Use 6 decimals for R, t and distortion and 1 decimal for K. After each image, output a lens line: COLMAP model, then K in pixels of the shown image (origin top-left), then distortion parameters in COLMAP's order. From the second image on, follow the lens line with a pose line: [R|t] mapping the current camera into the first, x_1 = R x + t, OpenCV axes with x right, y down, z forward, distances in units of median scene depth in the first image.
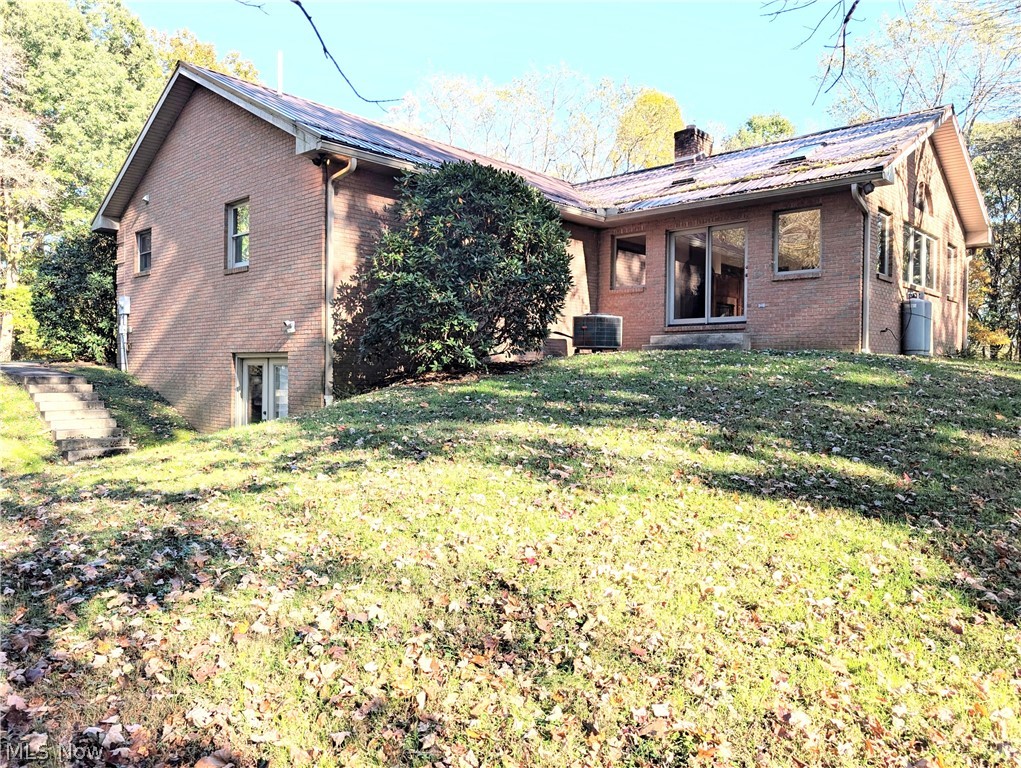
lens RADIAL K [[705.7, 0, 506.6], [0, 705.7, 376.6], [0, 0, 1]] dist [0.009833, -0.001658]
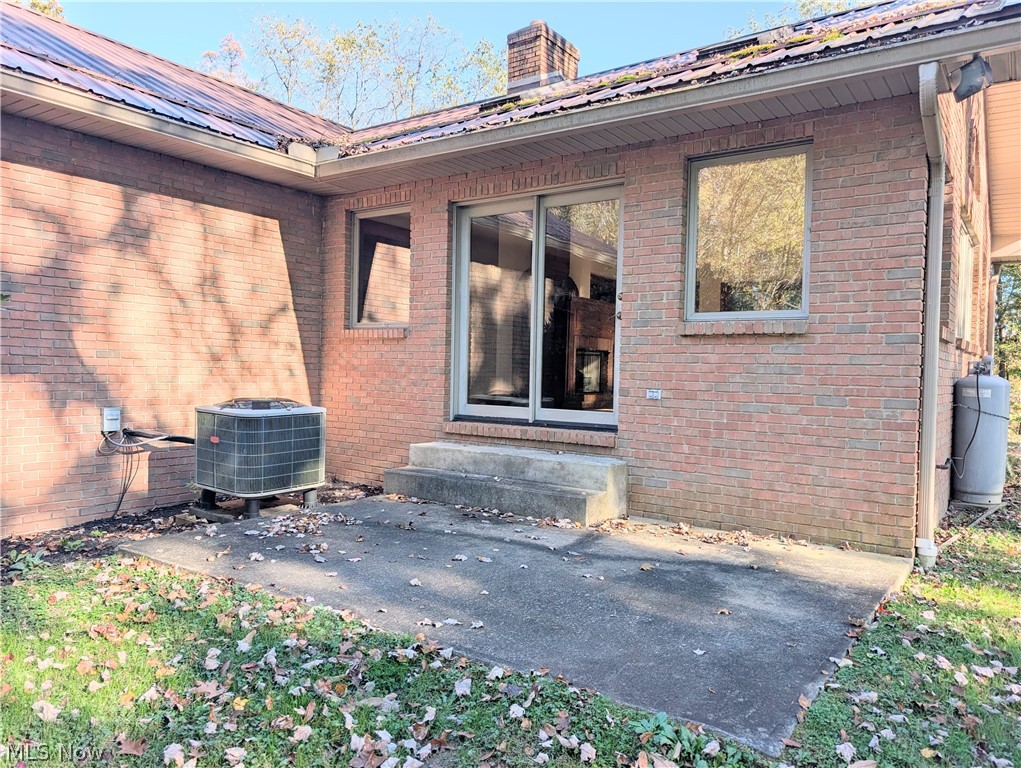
lens RADIAL K [[705.7, 0, 510.8], [0, 705.7, 387.4], [0, 0, 1]] dist [0.009833, -0.001658]
pose [[0.989827, 0.006548, 0.142126, 0.209725], [-0.009737, 0.999716, 0.021757, -0.105733], [-0.141943, -0.022920, 0.989609, 0.578129]]
